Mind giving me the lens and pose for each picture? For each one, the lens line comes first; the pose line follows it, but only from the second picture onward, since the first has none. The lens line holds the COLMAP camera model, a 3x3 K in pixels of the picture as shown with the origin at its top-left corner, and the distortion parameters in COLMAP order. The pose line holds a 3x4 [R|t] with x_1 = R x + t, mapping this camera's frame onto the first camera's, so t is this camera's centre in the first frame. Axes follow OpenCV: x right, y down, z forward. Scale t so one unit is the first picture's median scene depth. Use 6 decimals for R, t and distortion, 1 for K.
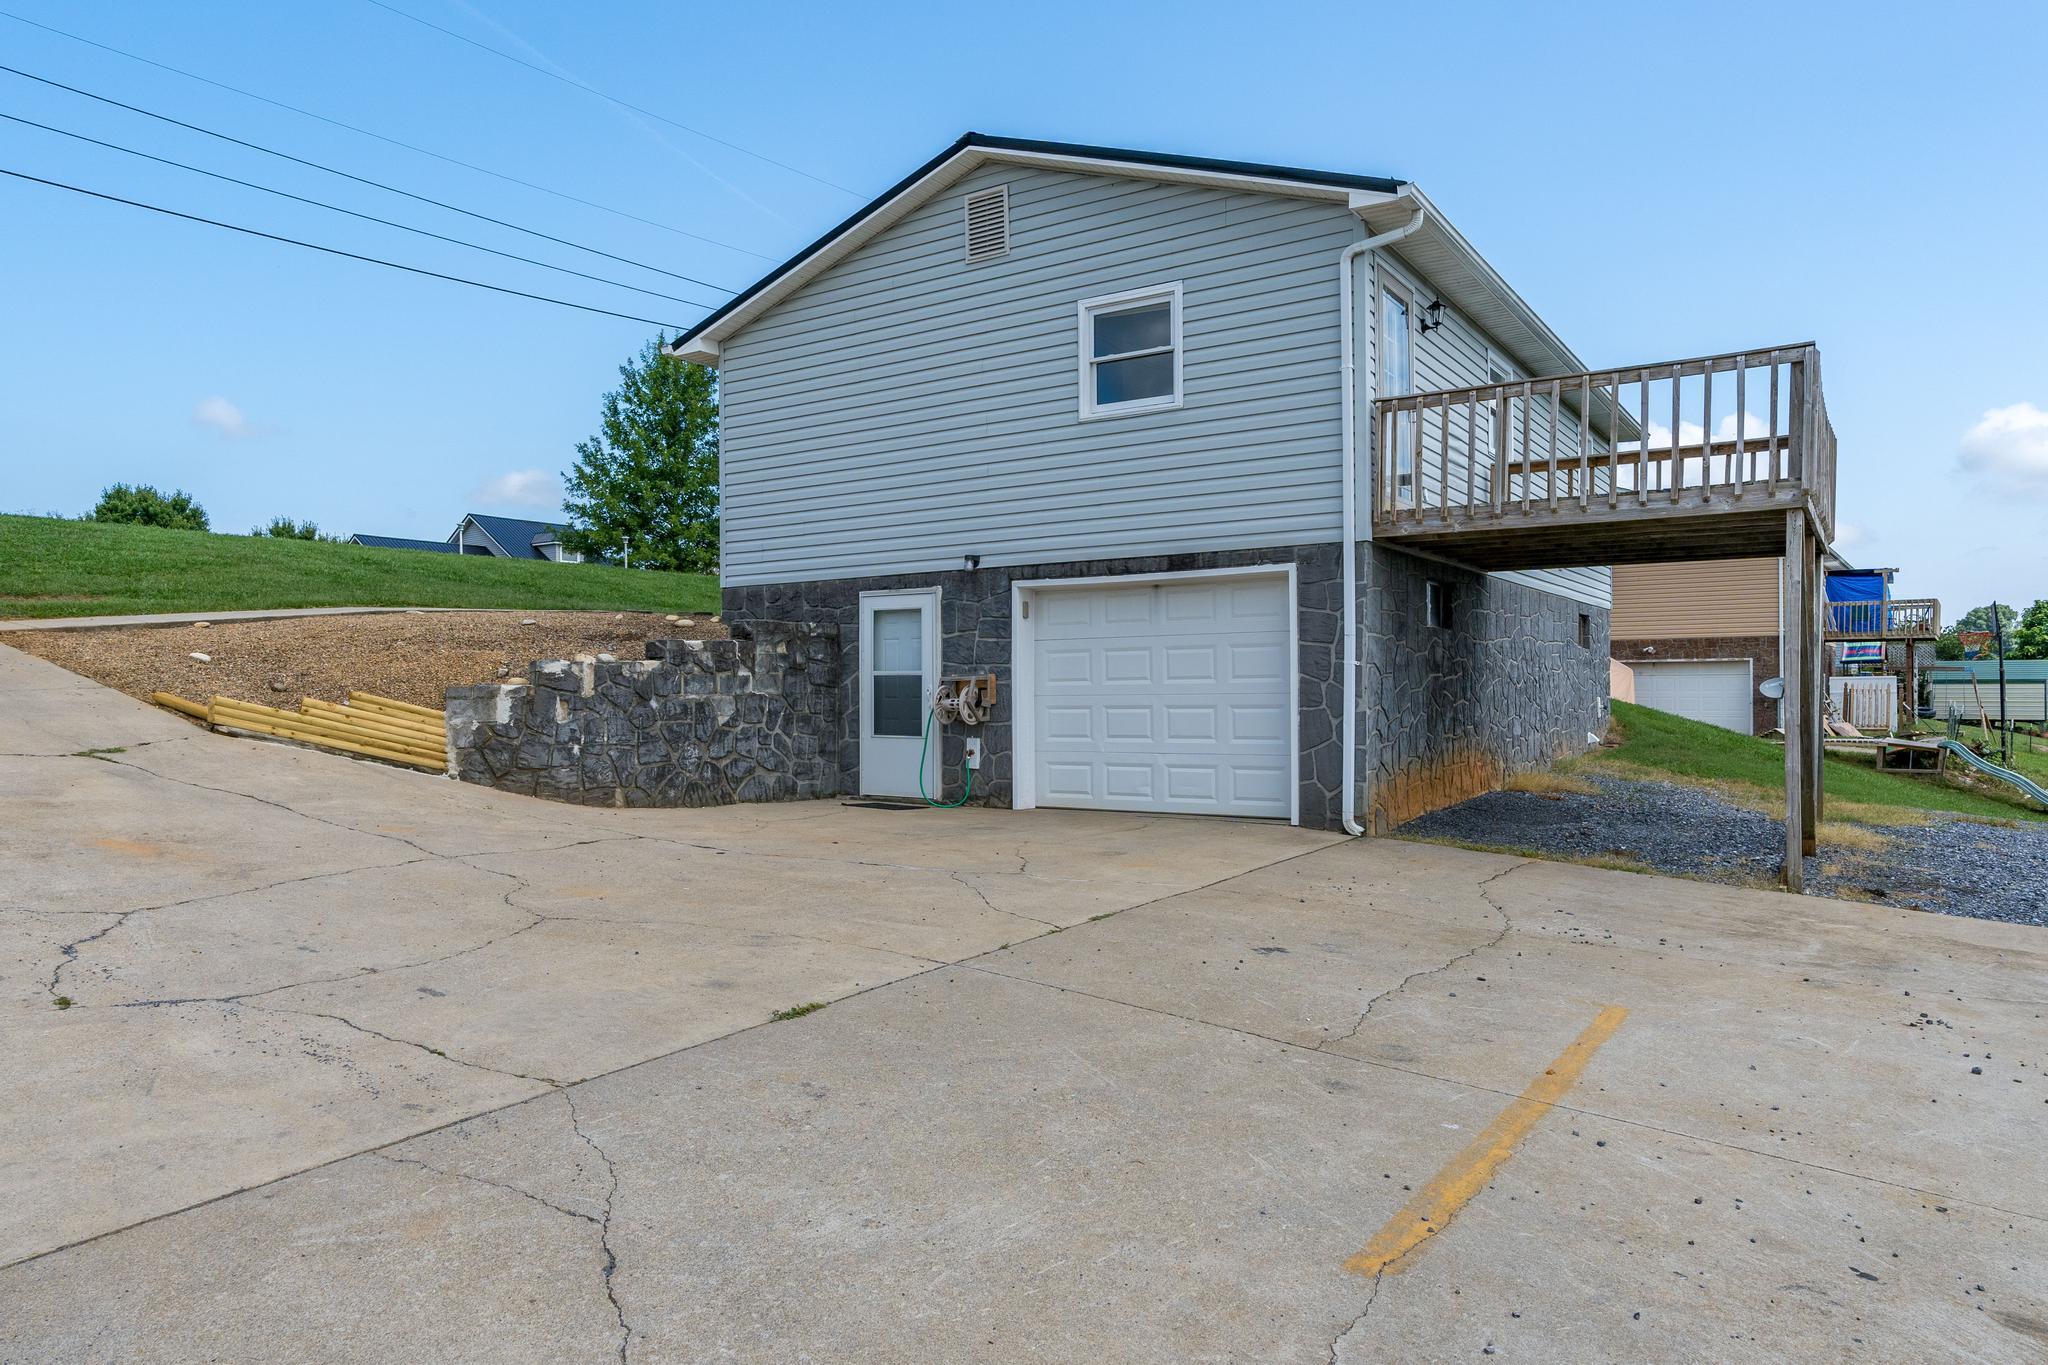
lens RADIAL K [[1291.7, 0, 1046.7], [0, 1291.7, 694.7], [0, 0, 1]] dist [-0.010681, 0.001340]
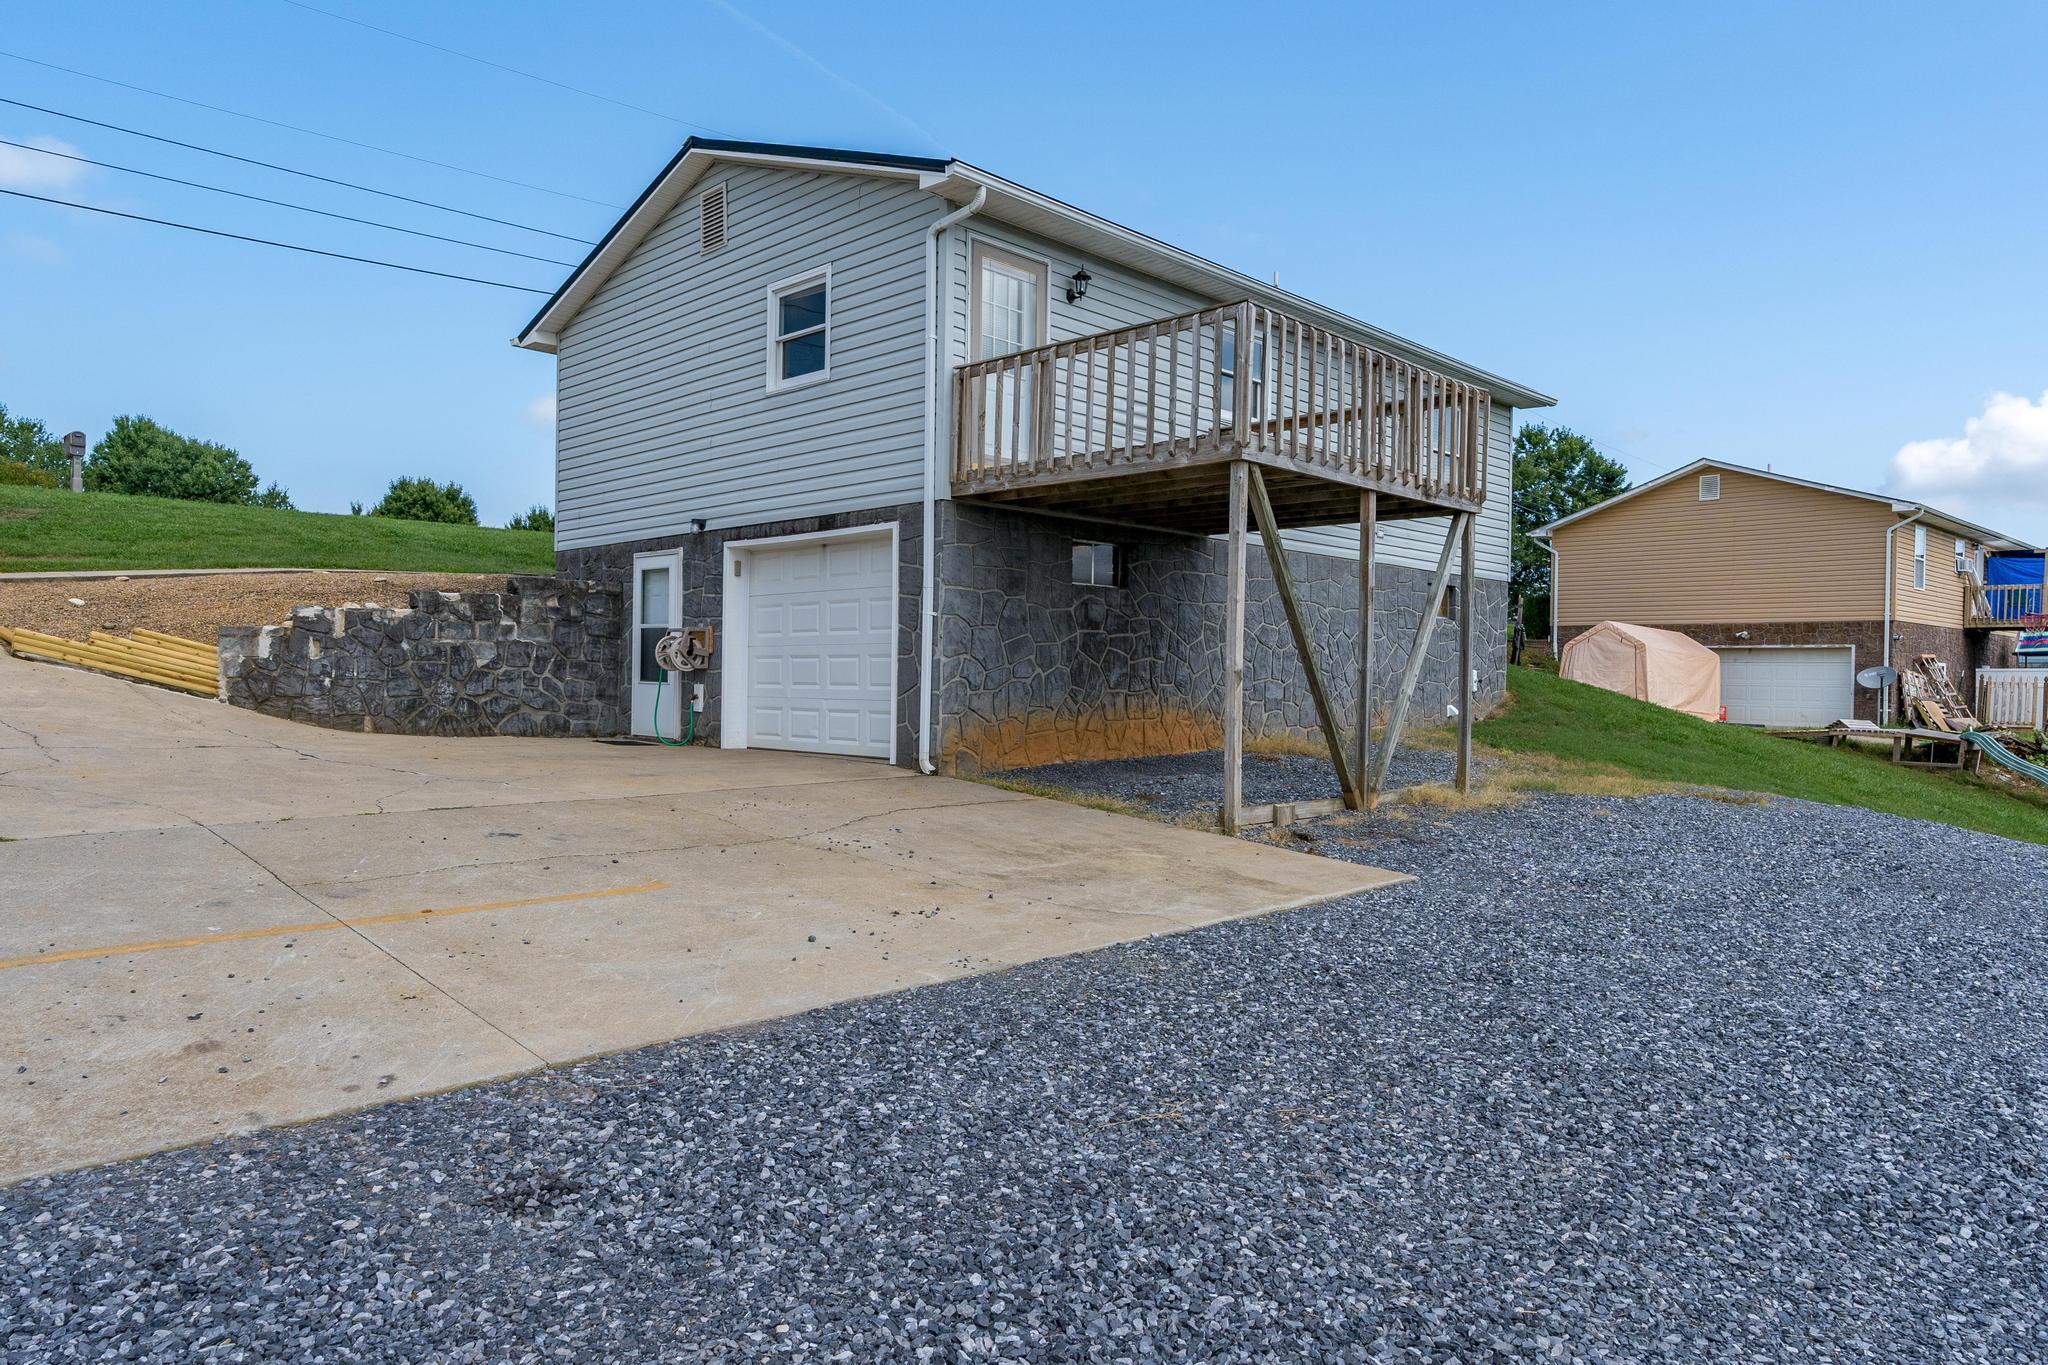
lens RADIAL K [[1291.7, 0, 1046.7], [0, 1291.7, 694.7], [0, 0, 1]] dist [-0.010681, 0.001340]
pose [[0.980660, 0.022657, -0.194402, 0.474601], [-0.020798, 0.999716, 0.011601, 0.024782], [0.194610, -0.007334, 0.980853, -0.031048]]
